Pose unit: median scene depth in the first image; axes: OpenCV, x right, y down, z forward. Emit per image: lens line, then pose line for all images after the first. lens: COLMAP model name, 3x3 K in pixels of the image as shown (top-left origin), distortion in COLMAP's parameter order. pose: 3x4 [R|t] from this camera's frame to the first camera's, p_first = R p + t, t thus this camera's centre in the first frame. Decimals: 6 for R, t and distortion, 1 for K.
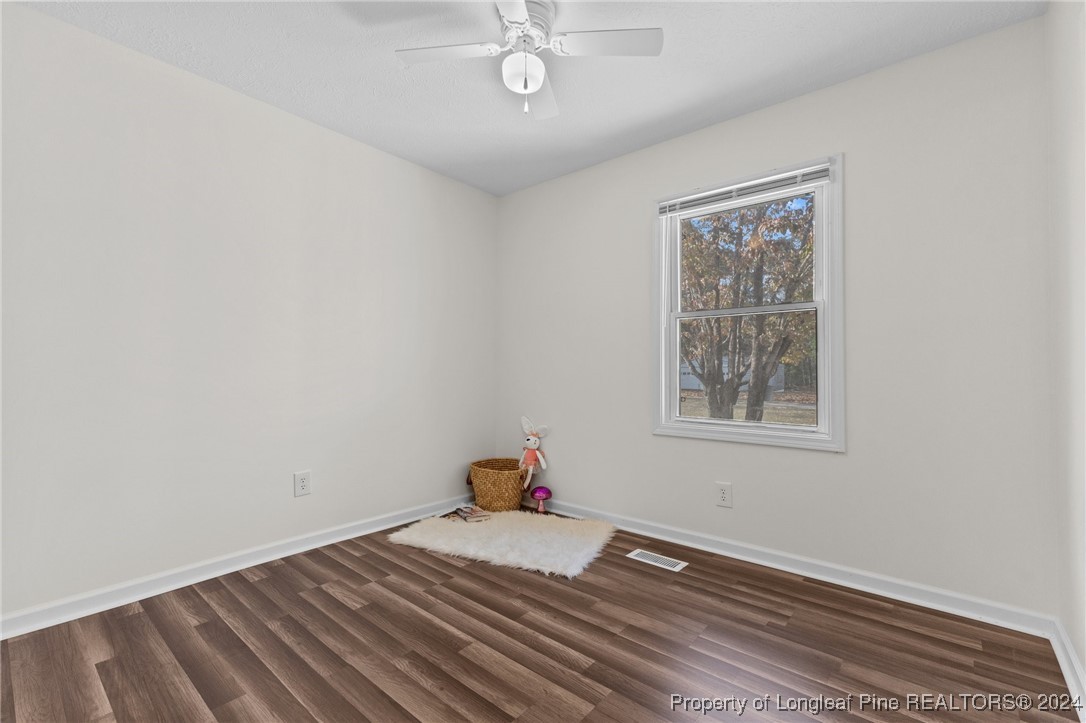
lens RADIAL K [[473.6, 0, 538.5], [0, 473.6, 363.2], [0, 0, 1]] dist [0.008646, 0.000438]
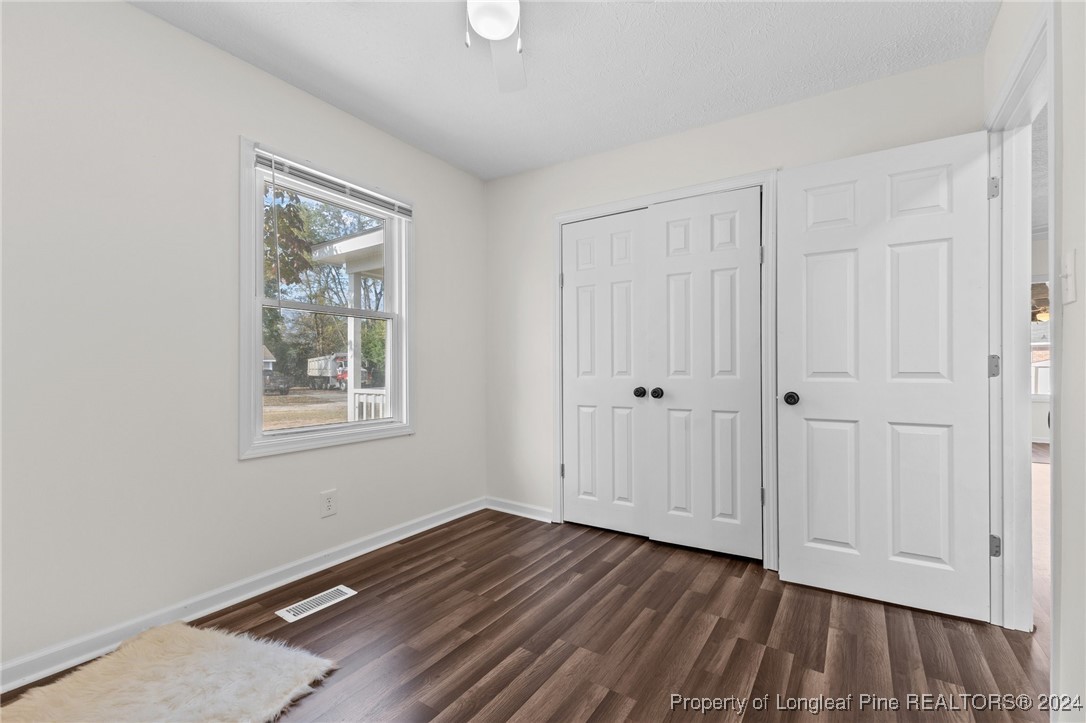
lens RADIAL K [[473.6, 0, 546.5], [0, 473.6, 369.3], [0, 0, 1]] dist [0.008646, 0.000438]
pose [[-0.130668, -0.004427, 0.991416, -0.709066], [-0.012777, 0.999914, 0.002781, 0.003690], [-0.991344, -0.012304, -0.130714, 0.826484]]
